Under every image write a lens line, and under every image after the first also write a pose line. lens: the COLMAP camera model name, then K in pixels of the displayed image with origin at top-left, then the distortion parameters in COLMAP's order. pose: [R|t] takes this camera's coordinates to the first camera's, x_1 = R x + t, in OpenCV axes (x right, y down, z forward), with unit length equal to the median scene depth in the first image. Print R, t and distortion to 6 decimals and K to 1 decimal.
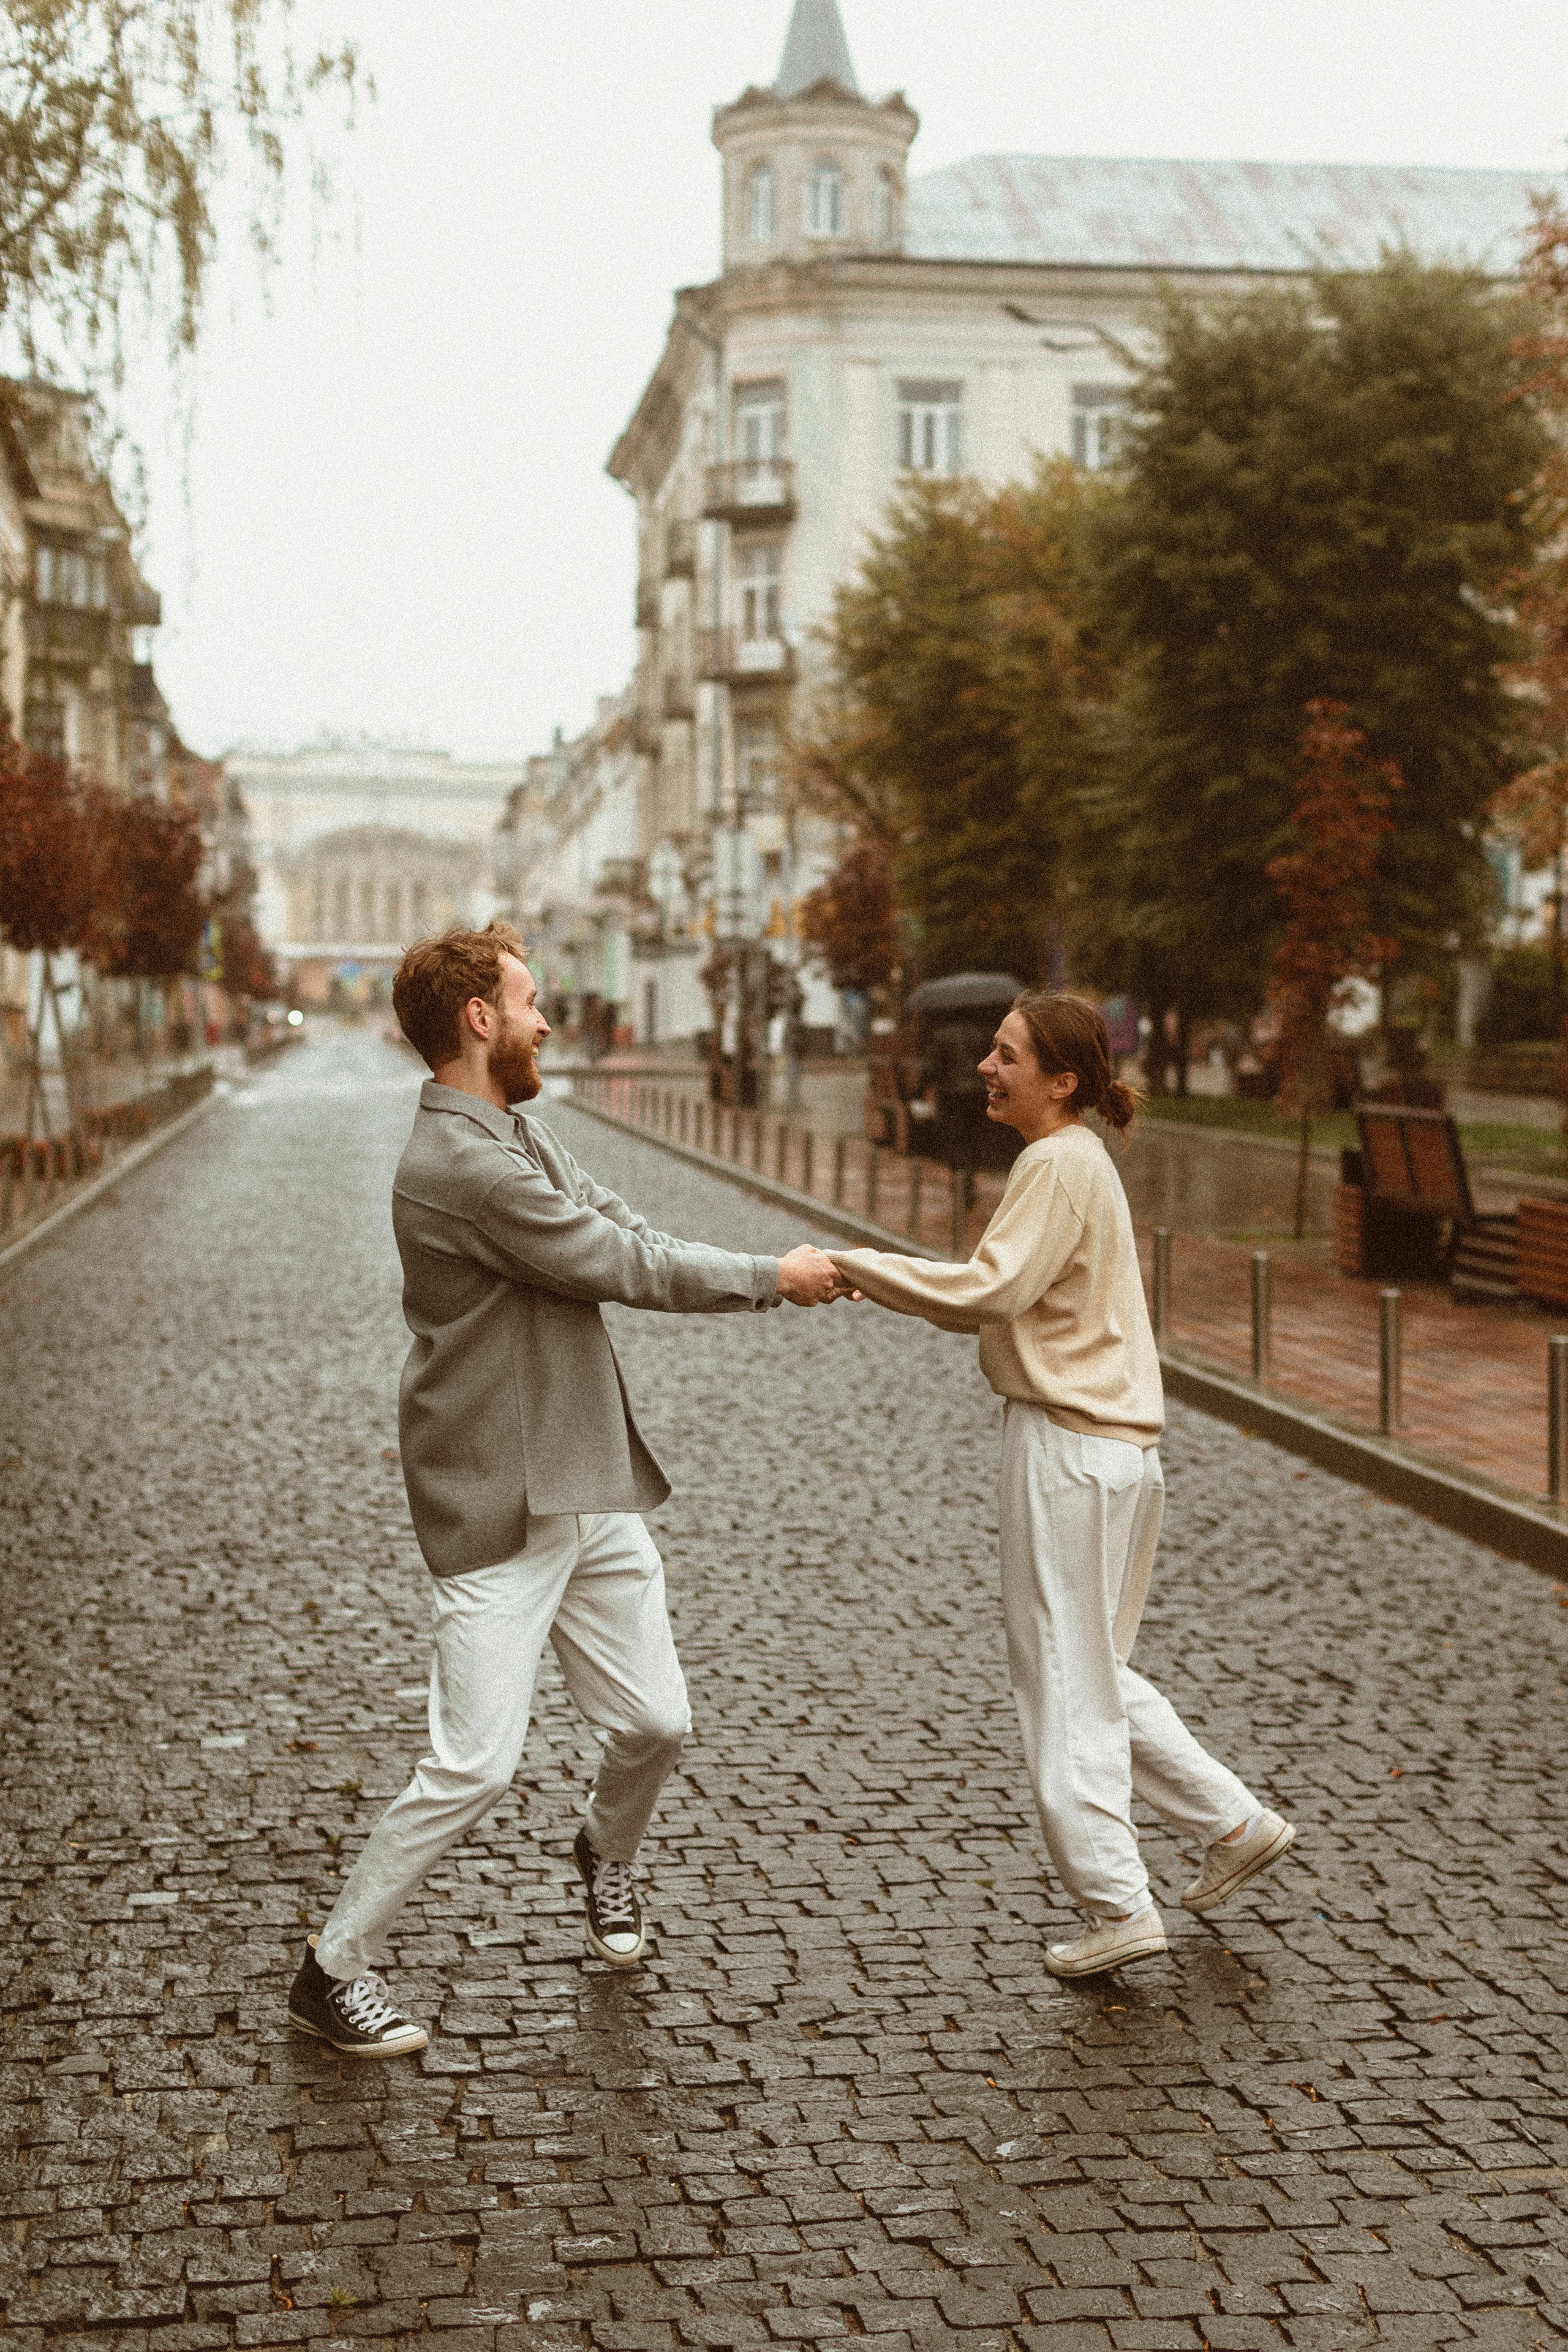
lens RADIAL K [[3344.7, 0, 791.0], [0, 3344.7, 1240.1], [0, 0, 1]] dist [0.023277, 0.060992]
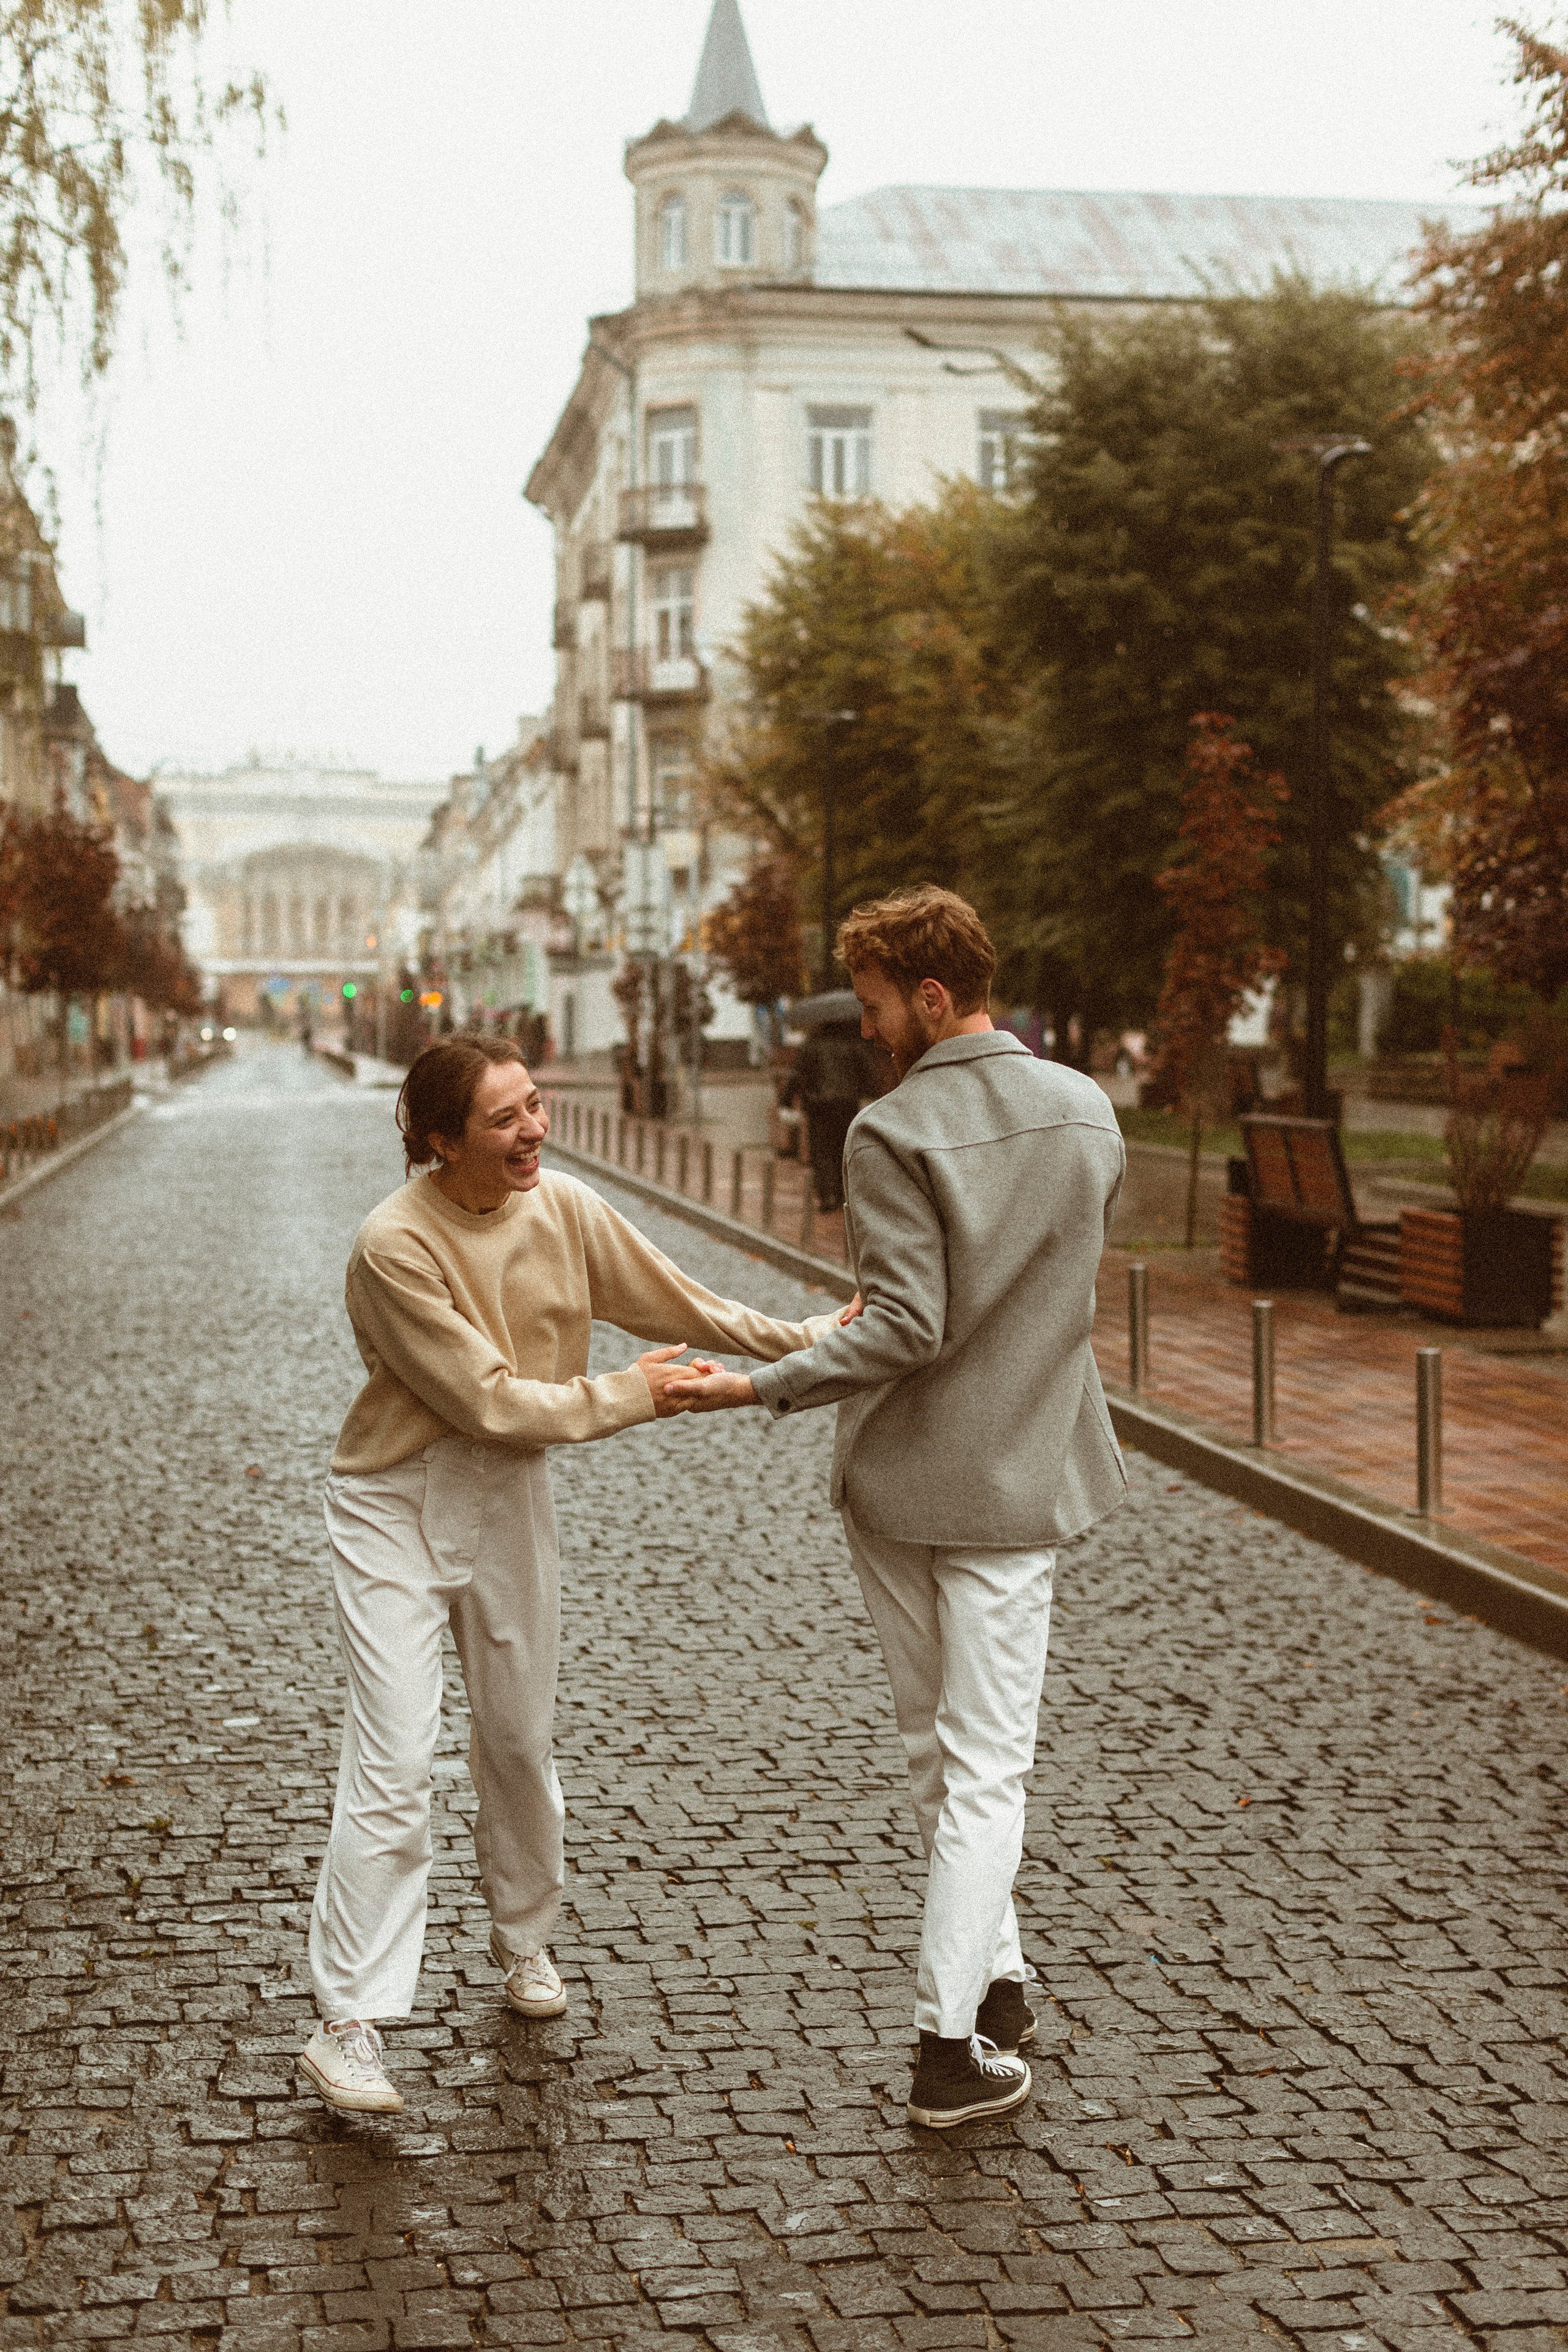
lens RADIAL K [[3278.5, 0, 748.1], [0, 3278.5, 1179.3], [0, 0, 1]] dist [0.036627, 0.004503]
pose [[0.999949, -0.003575, 0.009488, 0.006407], [0.003775, 0.999769, -0.021137, -0.000420], [-0.009410, 0.021171, 0.999732, 0.010201]]
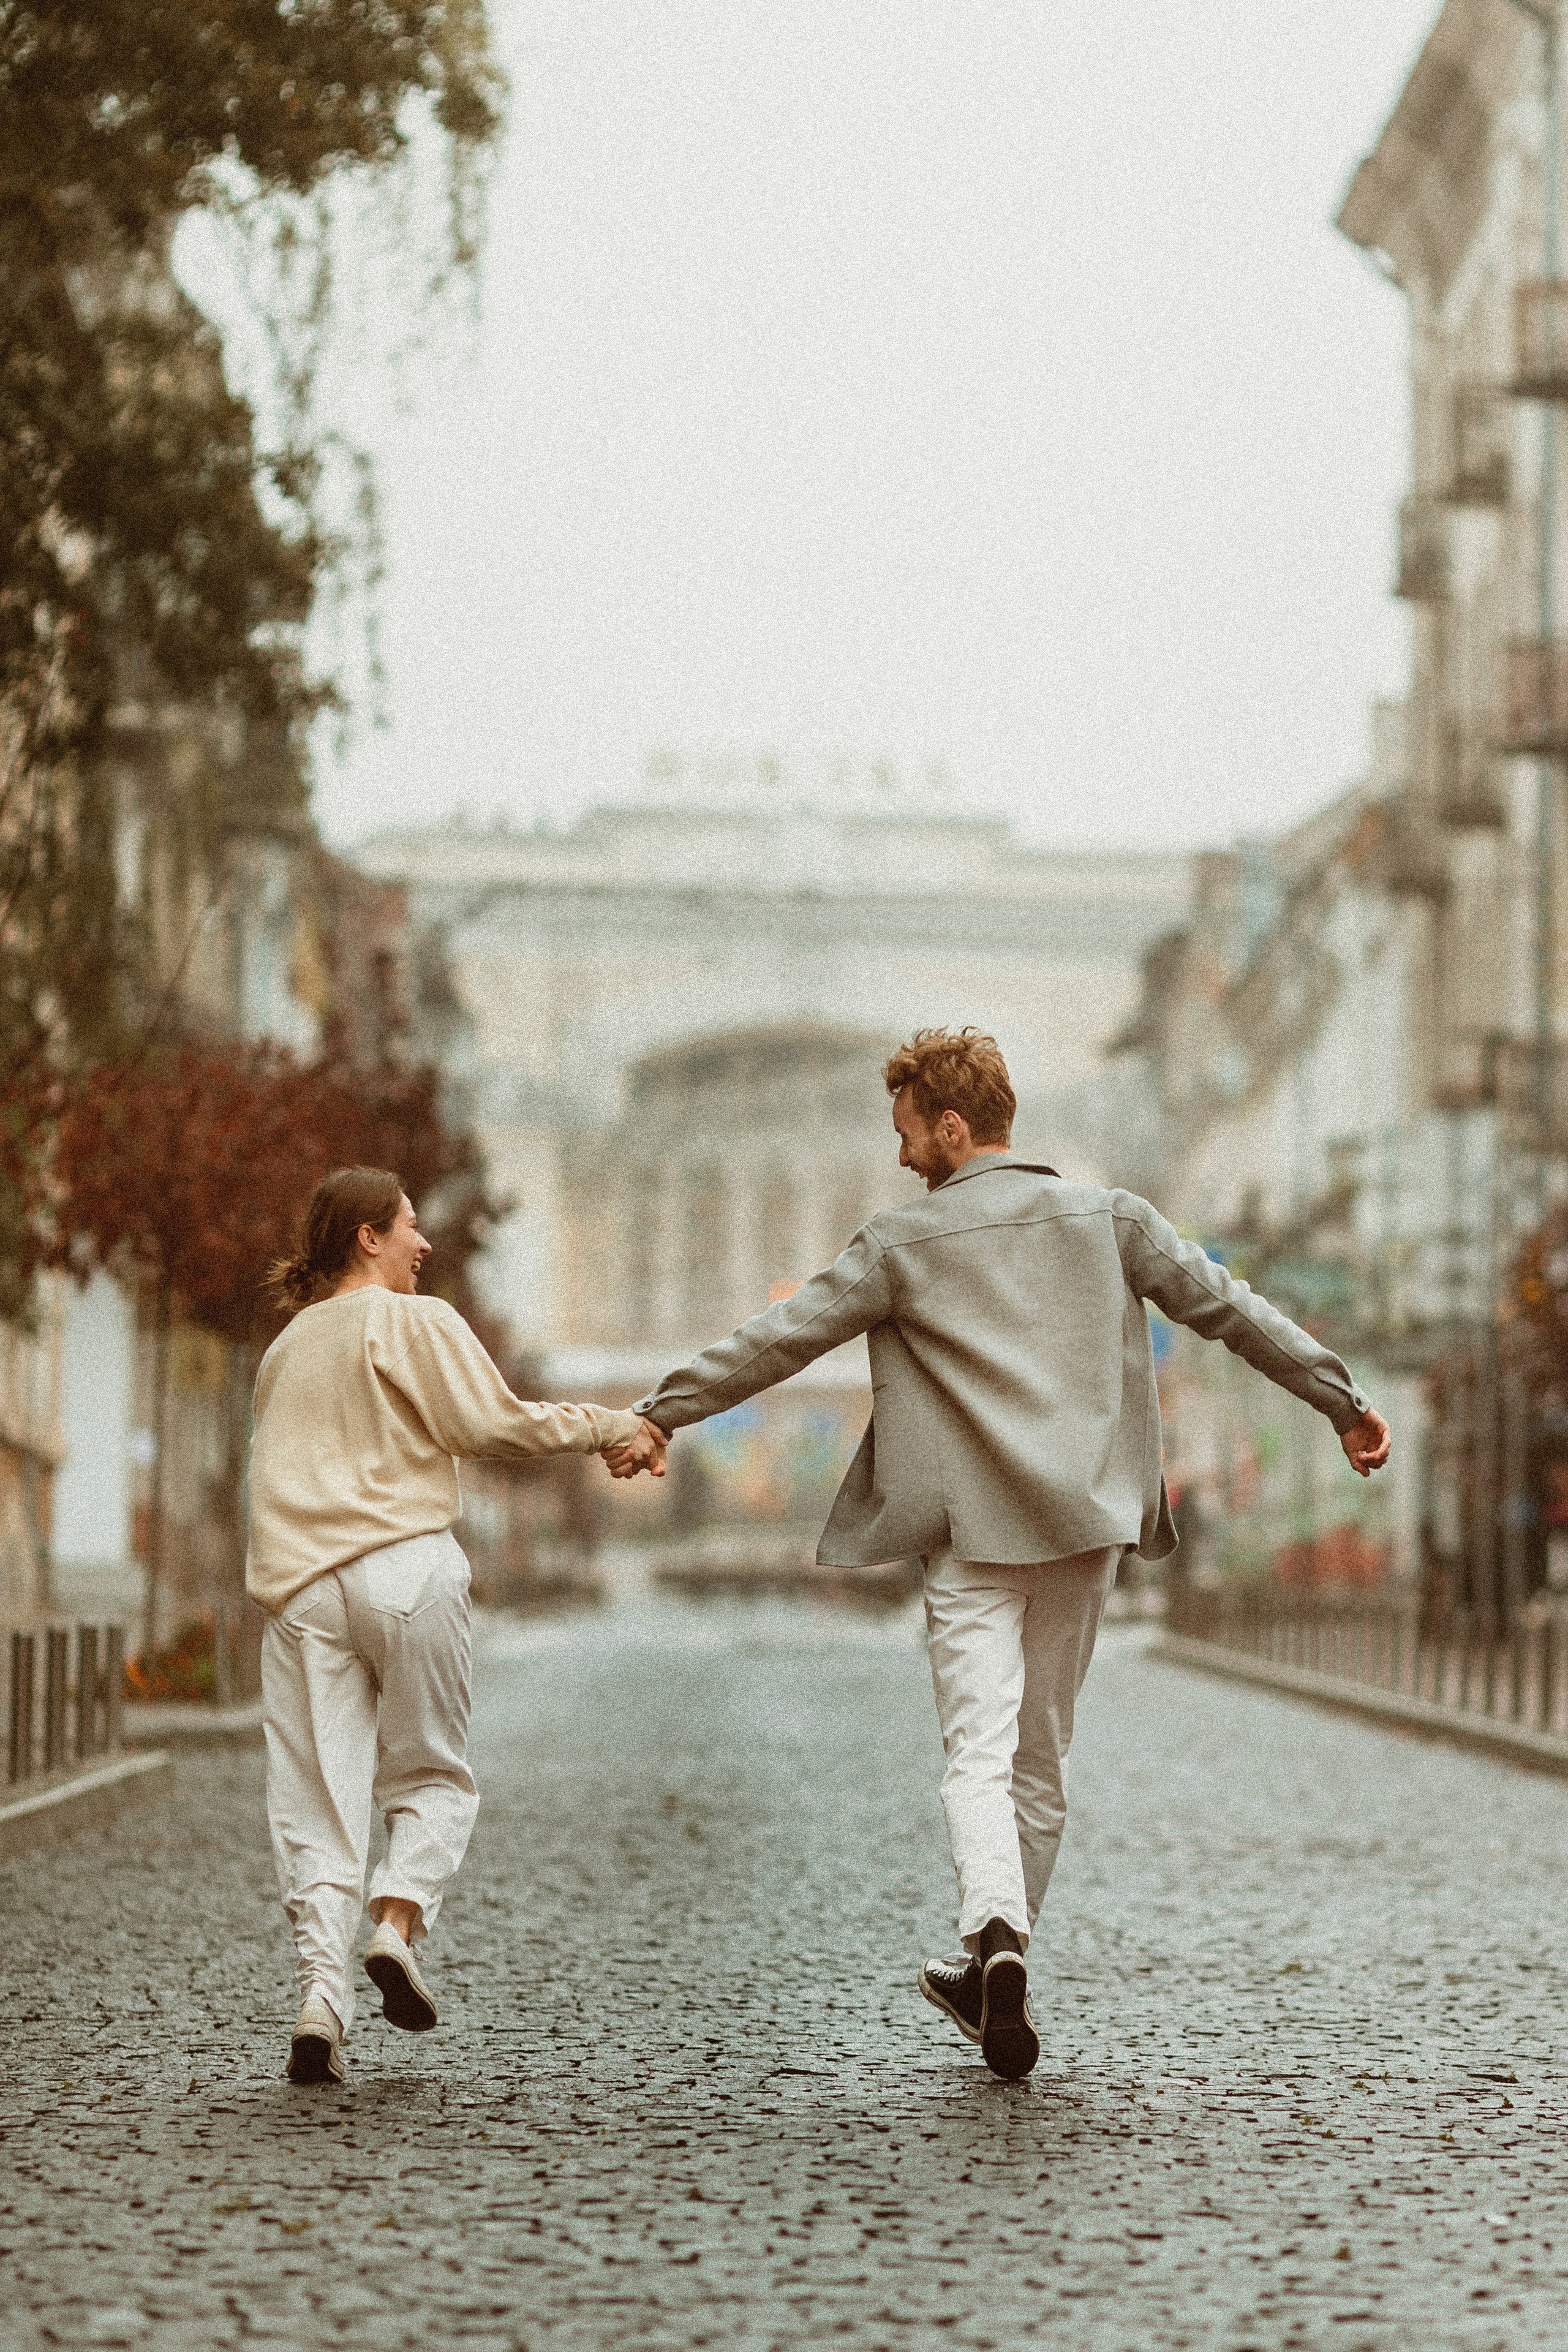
lens RADIAL K [[11802.5, 0, 784.0], [0, 11802.5, 1176.0], [0, 0, 1]] dist [-0.329705, 2.922418]
pose [[0.992158, -0.004041, -0.124926, 0.142594], [-0.009051, 0.994531, -0.104052, 0.105291], [0.124663, 0.104367, 0.986695, -1.087391]]
